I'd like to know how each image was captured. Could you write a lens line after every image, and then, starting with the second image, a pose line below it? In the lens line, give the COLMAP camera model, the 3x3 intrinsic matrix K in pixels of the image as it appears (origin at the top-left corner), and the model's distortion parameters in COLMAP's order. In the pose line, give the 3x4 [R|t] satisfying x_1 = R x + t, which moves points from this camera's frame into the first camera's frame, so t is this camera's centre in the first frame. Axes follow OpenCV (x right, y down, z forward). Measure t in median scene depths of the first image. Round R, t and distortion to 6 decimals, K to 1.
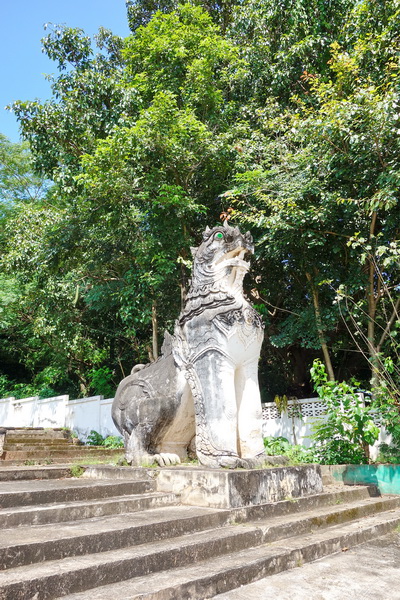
lens RADIAL K [[475.0, 0, 200.0], [0, 475.0, 300.0], [0, 0, 1]] dist [0.001988, -0.001893]
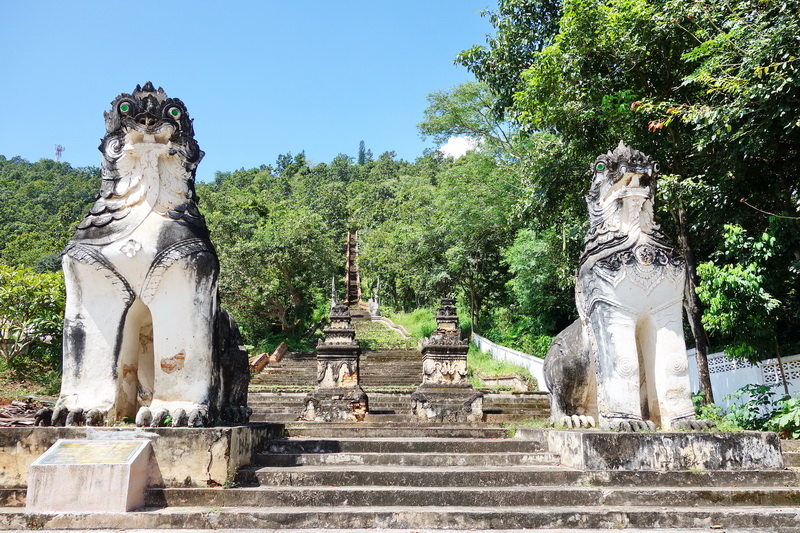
lens RADIAL K [[633.3, 0, 400.0], [0, 633.3, 266.5], [0, 0, 1]] dist [0.001988, -0.001893]
pose [[0.718324, -0.146208, -0.680172, 0.577429], [0.188590, 0.981984, -0.011916, -0.014353], [0.669660, -0.119714, 0.732956, -0.108805]]
